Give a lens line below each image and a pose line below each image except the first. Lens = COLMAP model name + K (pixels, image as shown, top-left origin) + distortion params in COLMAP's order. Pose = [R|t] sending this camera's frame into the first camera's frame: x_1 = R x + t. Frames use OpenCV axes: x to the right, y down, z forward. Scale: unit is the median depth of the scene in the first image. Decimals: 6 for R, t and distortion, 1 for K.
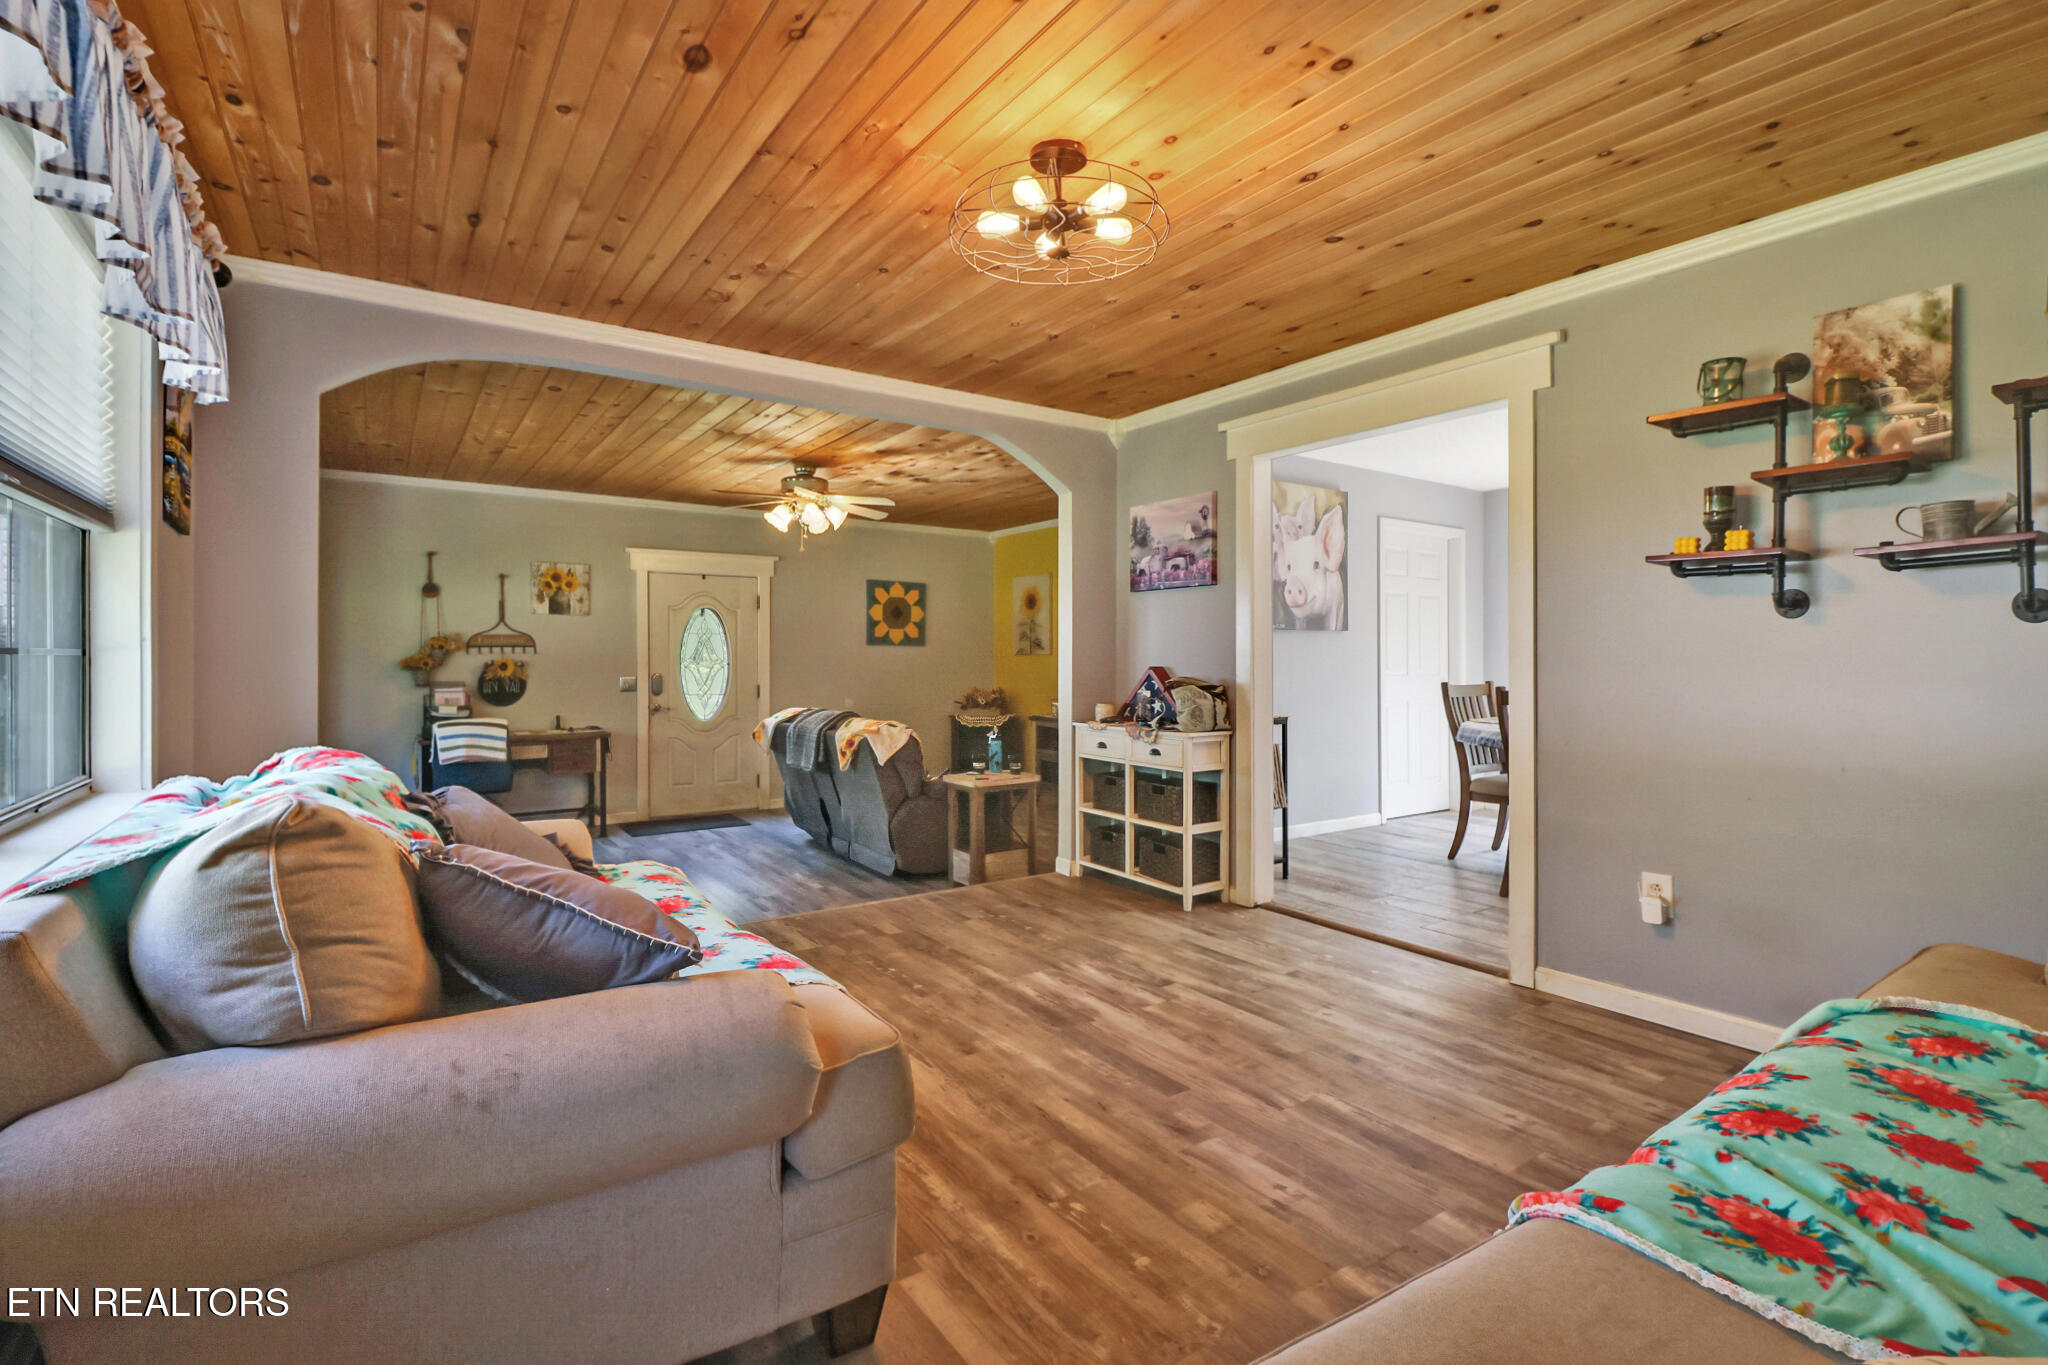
lens RADIAL K [[950.0, 0, 1037.0], [0, 950.0, 653.6], [0, 0, 1]] dist [0.000625, -0.013726]
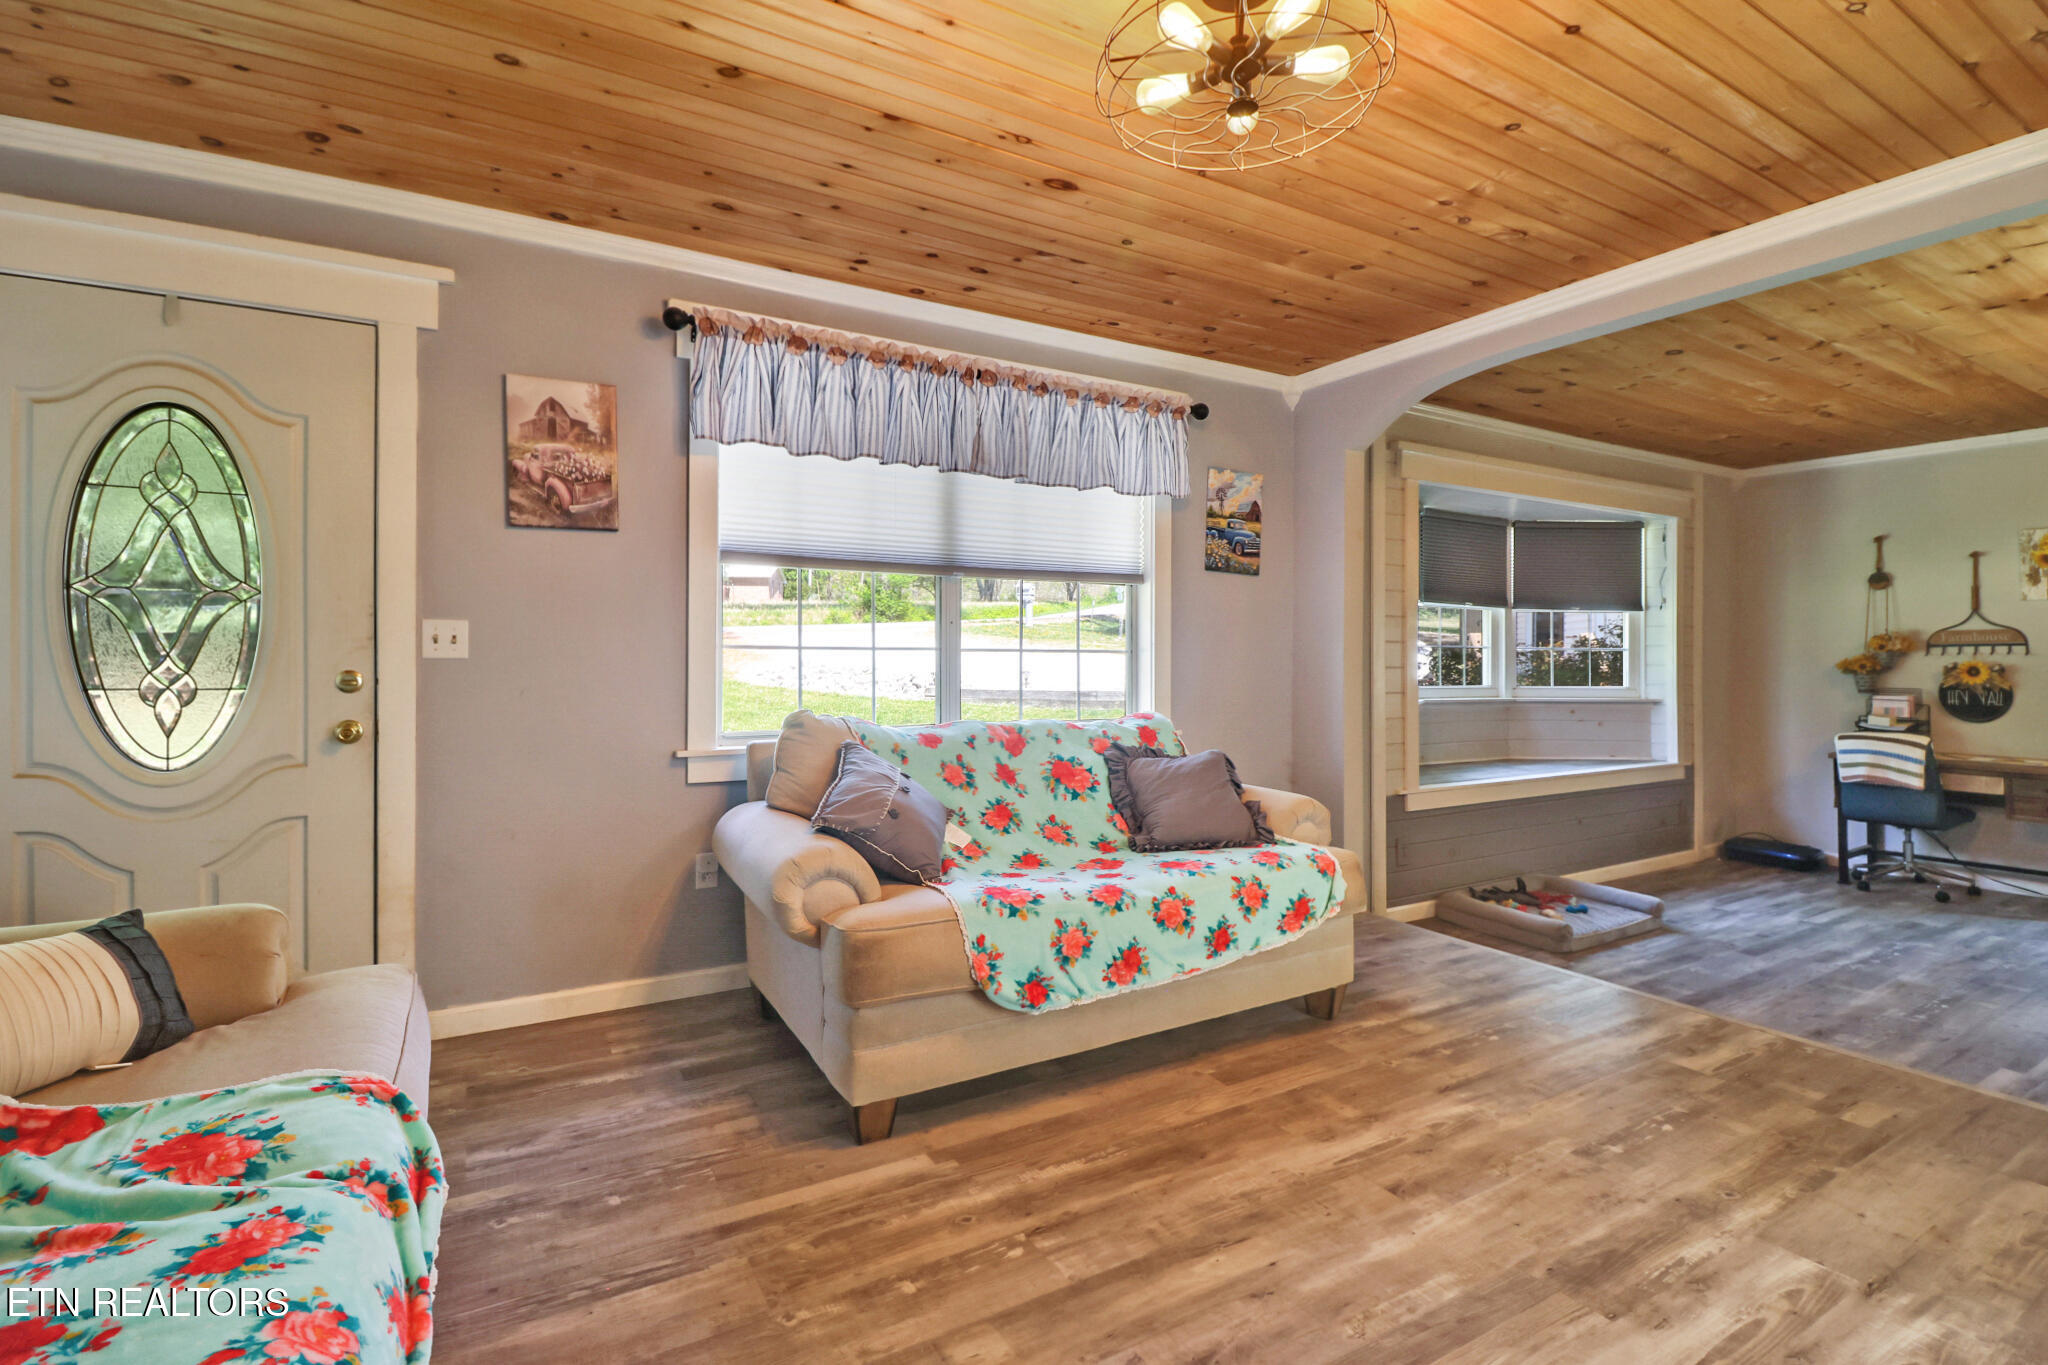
lens RADIAL K [[950.0, 0, 1036.6], [0, 950.0, 649.5], [0, 0, 1]] dist [0.000625, -0.013726]
pose [[-0.083174, -0.011679, -0.996467, 0.404060], [-0.000300, 0.999932, -0.011694, 0.007898], [0.996535, -0.000673, -0.083172, 0.466901]]
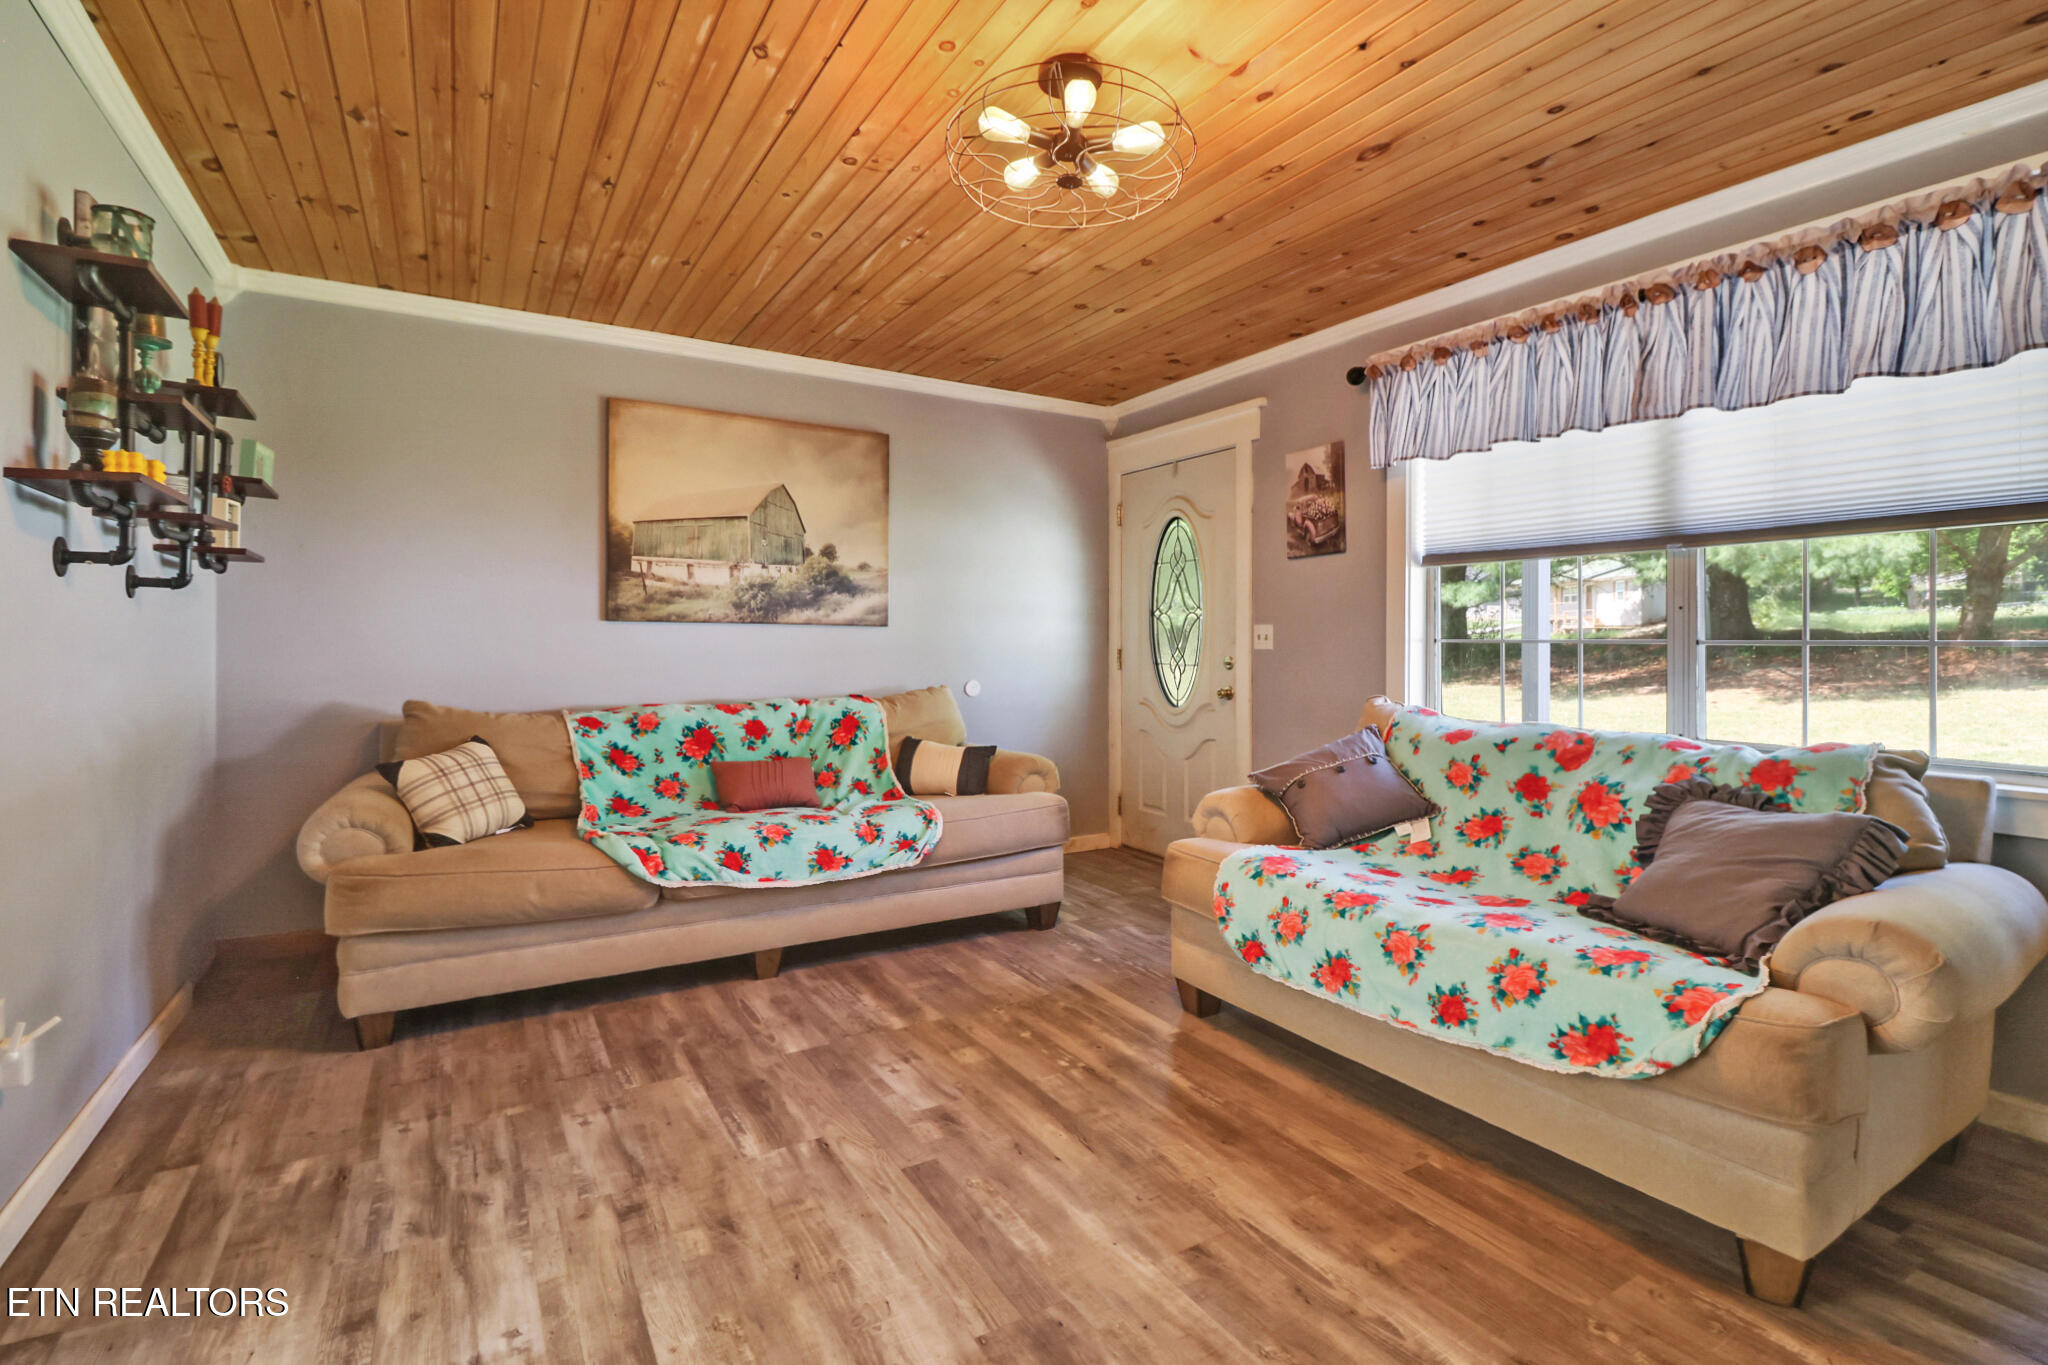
lens RADIAL K [[950.0, 0, 1046.8], [0, 950.0, 649.7], [0, 0, 1]] dist [0.000625, -0.013726]
pose [[-0.998274, -0.011033, 0.057688, -0.001613], [-0.011004, 0.999939, 0.000822, 0.008084], [-0.057694, 0.000185, -0.998334, 0.977303]]
